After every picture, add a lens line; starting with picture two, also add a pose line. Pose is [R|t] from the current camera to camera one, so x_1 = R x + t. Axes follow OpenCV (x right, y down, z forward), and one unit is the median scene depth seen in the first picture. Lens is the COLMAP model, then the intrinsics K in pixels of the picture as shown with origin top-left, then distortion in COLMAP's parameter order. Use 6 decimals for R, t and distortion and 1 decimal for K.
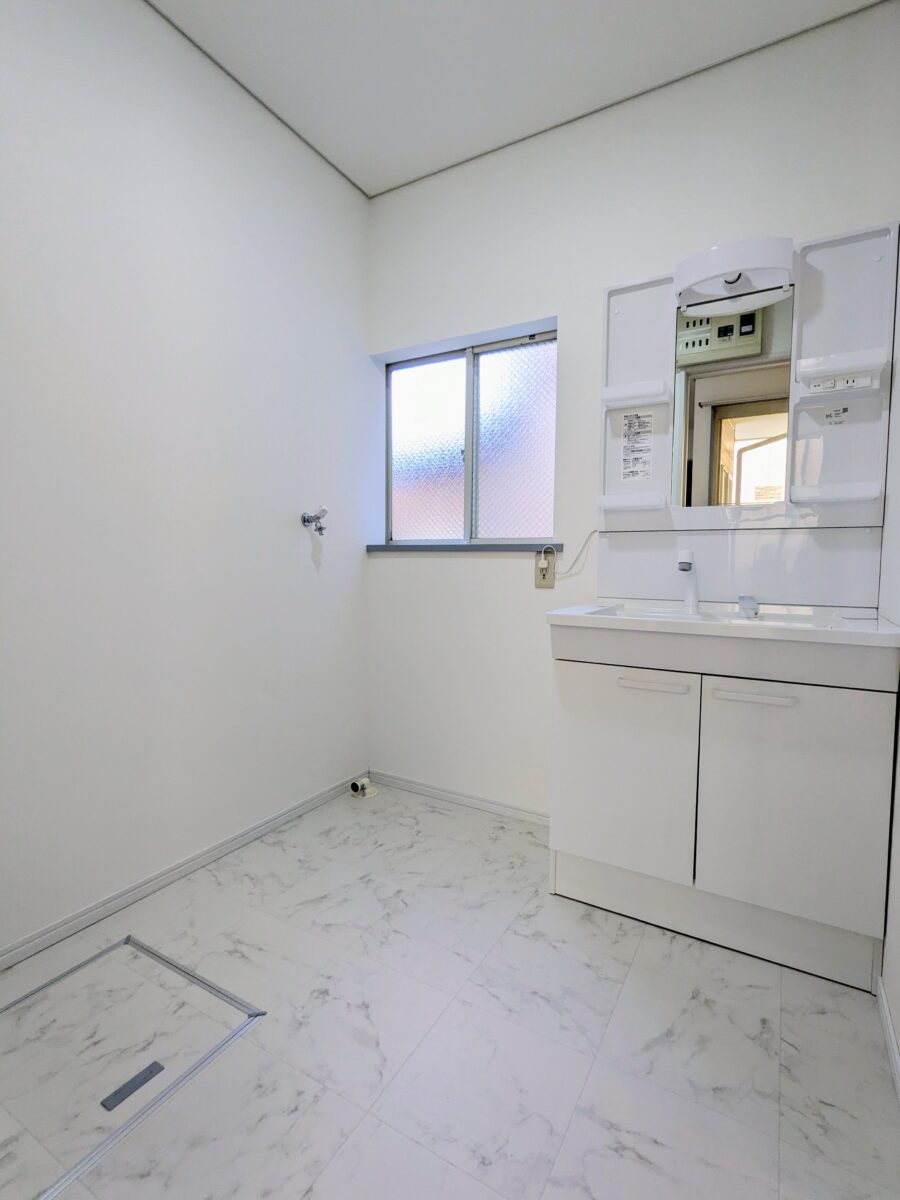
lens RADIAL K [[579.9, 0, 450.0], [0, 579.9, 600.0], [0, 0, 1]] dist [-0.000827, -0.000071]
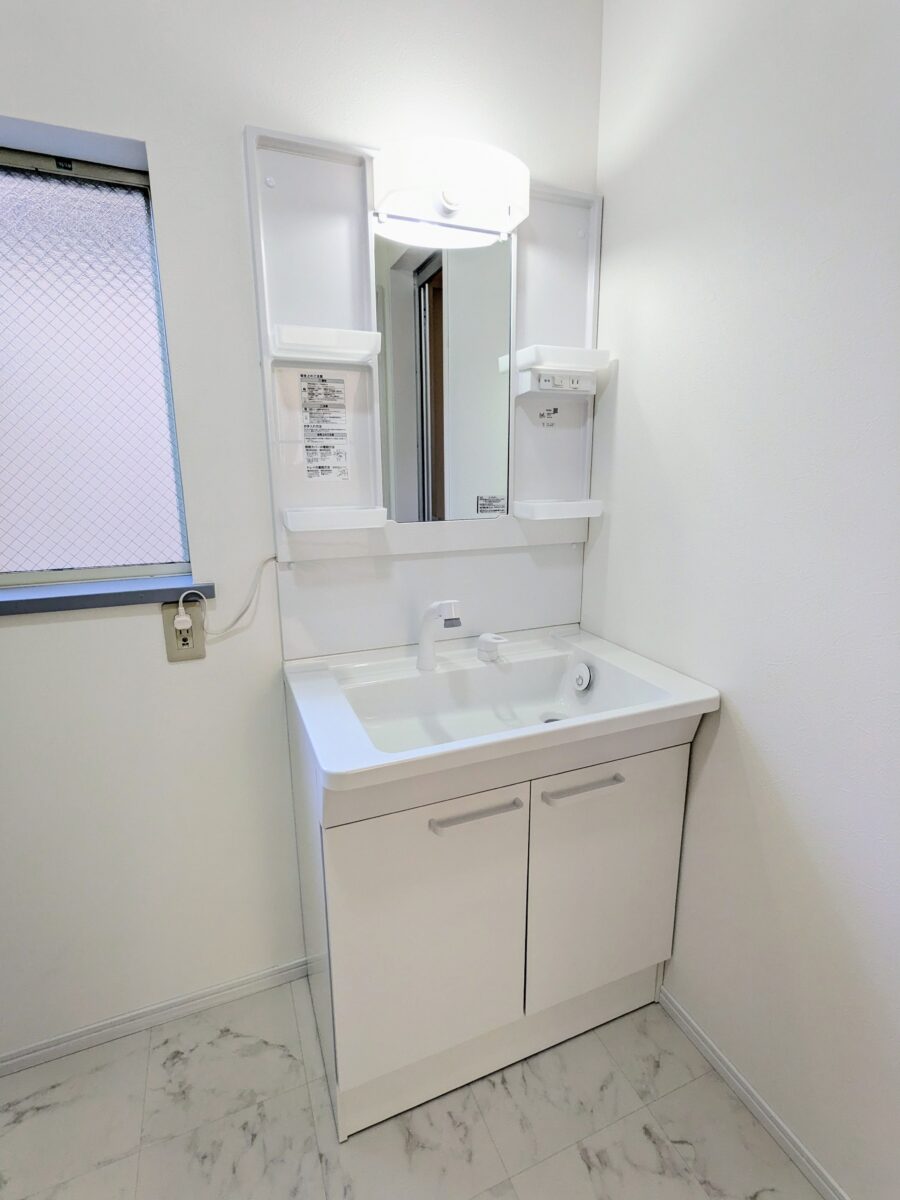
lens RADIAL K [[579.9, 0, 450.0], [0, 579.9, 600.0], [0, 0, 1]] dist [-0.000827, -0.000071]
pose [[0.606747, -0.192219, 0.771304, -0.125179], [0.065261, 0.979092, 0.192665, -0.191393], [-0.792212, -0.066563, 0.606605, 0.485076]]
